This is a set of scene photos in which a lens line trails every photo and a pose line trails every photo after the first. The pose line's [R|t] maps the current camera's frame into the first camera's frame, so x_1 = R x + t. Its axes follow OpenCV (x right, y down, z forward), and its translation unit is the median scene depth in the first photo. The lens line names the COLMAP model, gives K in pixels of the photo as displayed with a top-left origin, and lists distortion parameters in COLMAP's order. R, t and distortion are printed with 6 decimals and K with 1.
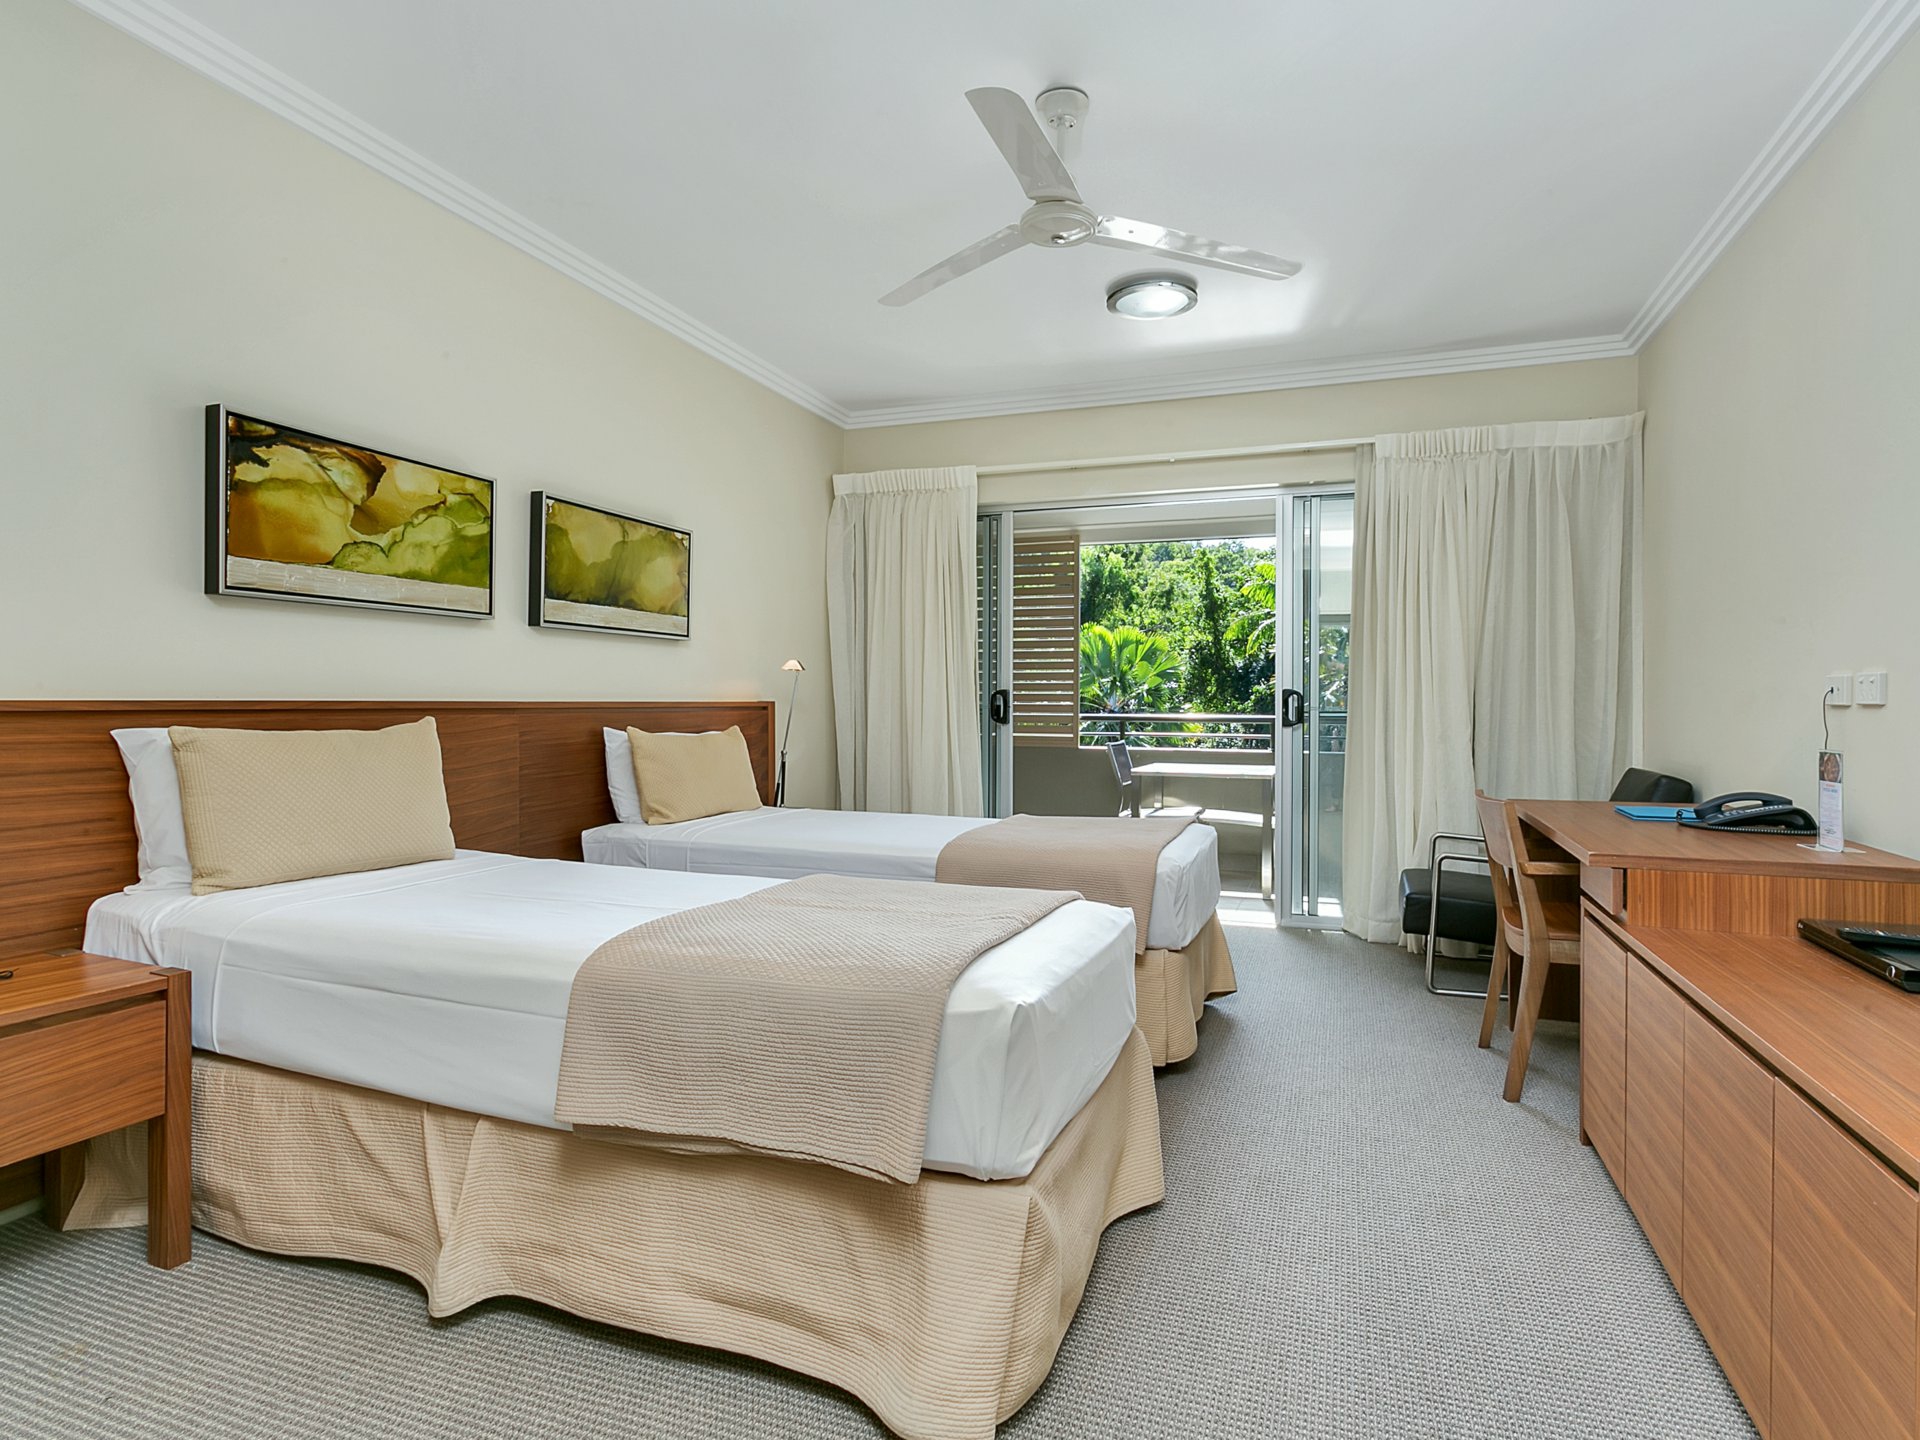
lens RADIAL K [[1044.9, 0, 962.9], [0, 1044.9, 729.4], [0, 0, 1]] dist [0.002010, 0.001593]
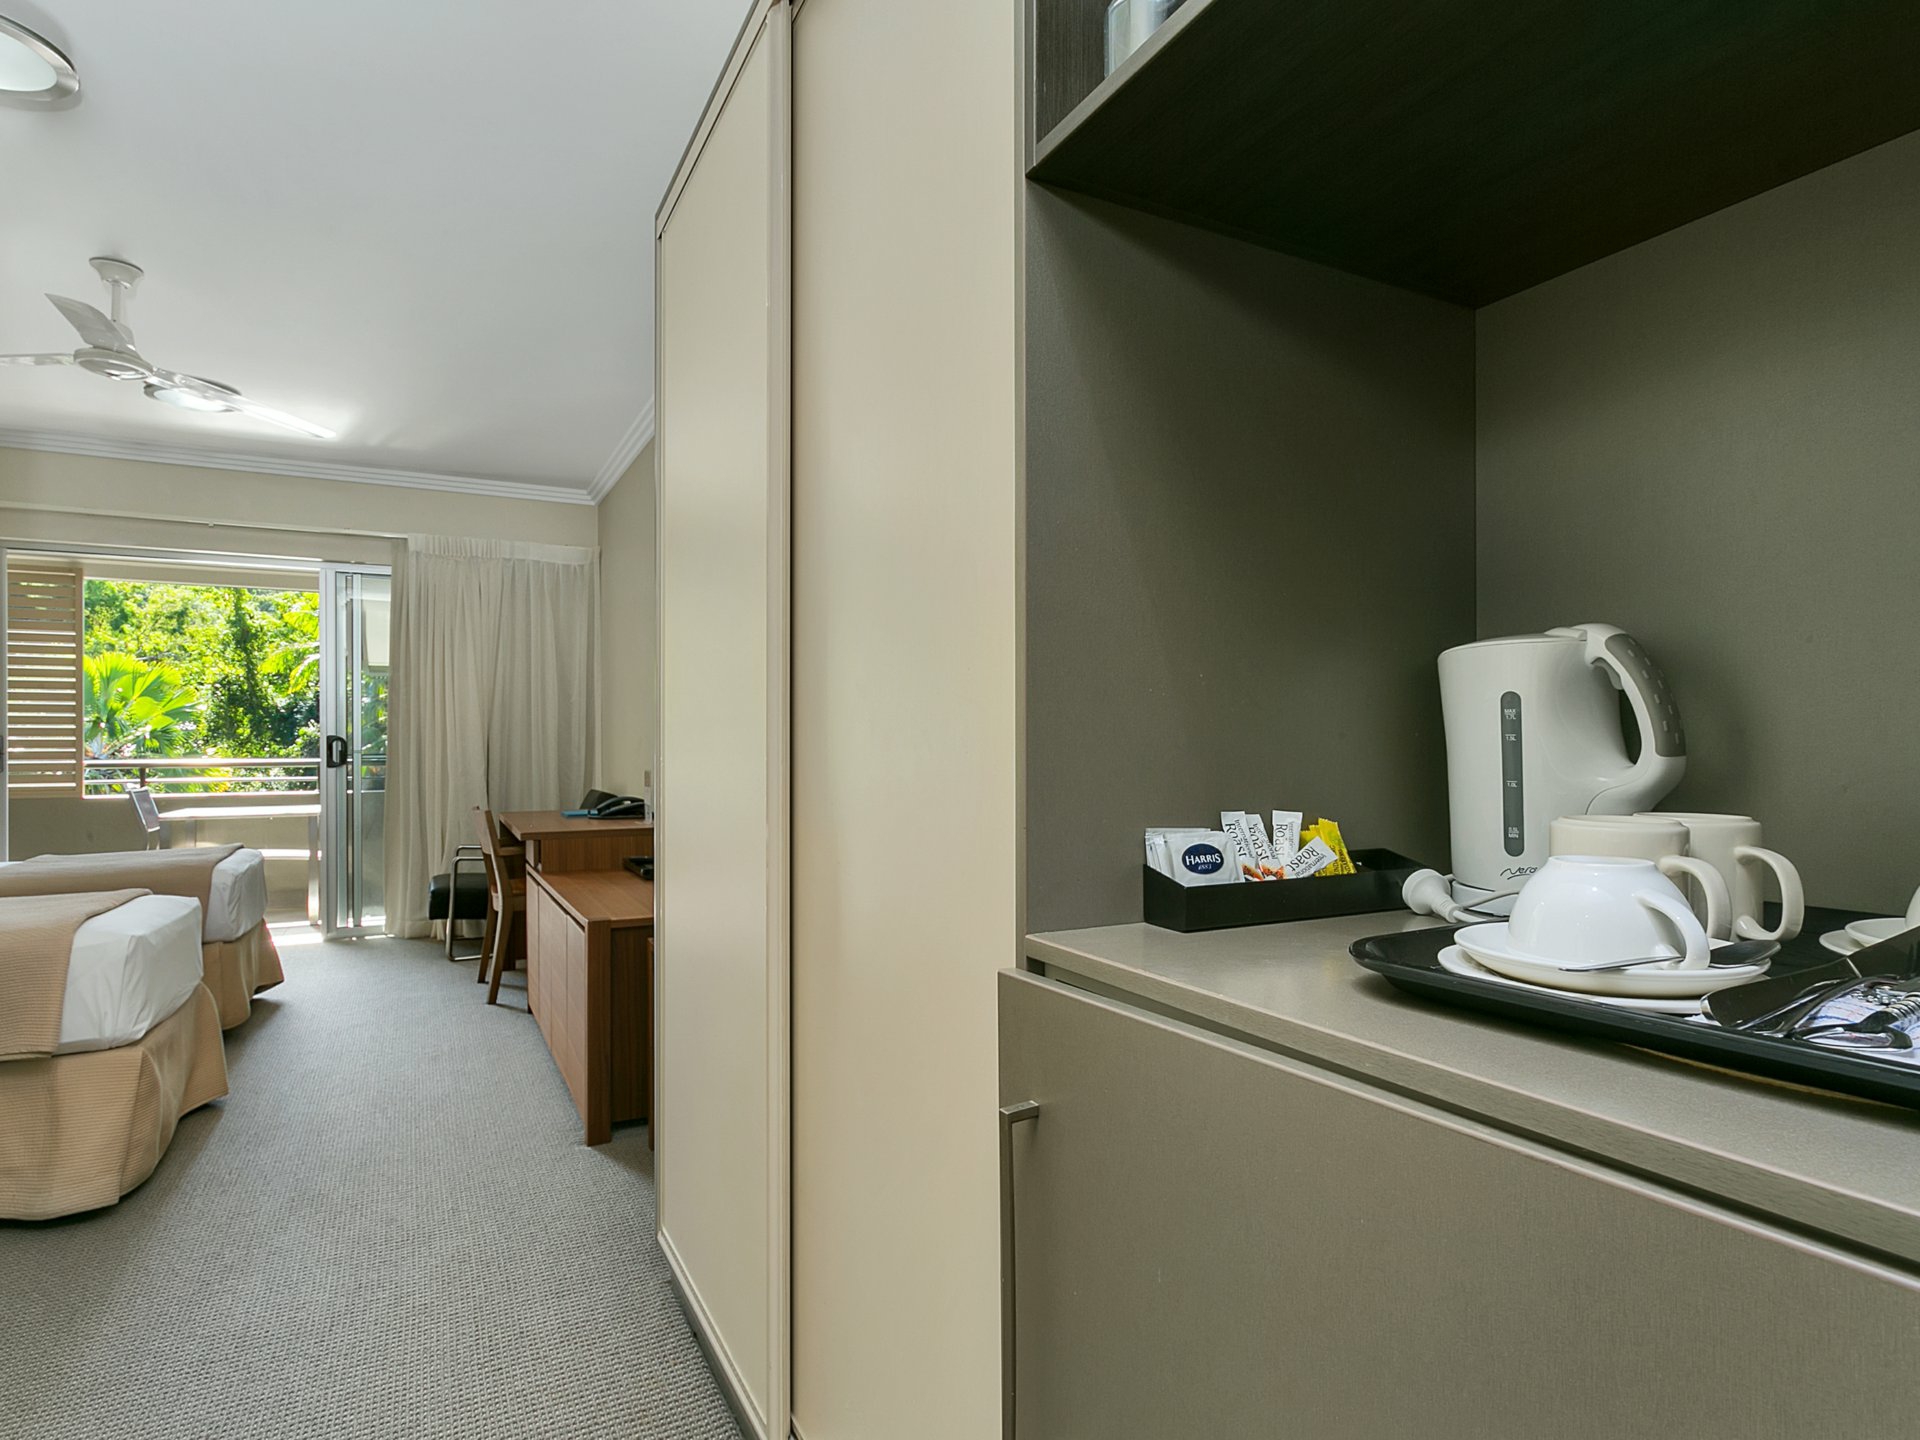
lens RADIAL K [[1044.9, 0, 962.9], [0, 1044.9, 729.4], [0, 0, 1]] dist [0.002010, 0.001593]
pose [[0.670464, 0.003112, 0.741935, -0.061492], [0.027063, 0.999223, -0.028647, 0.005376], [-0.741448, 0.039286, 0.669859, -0.225132]]
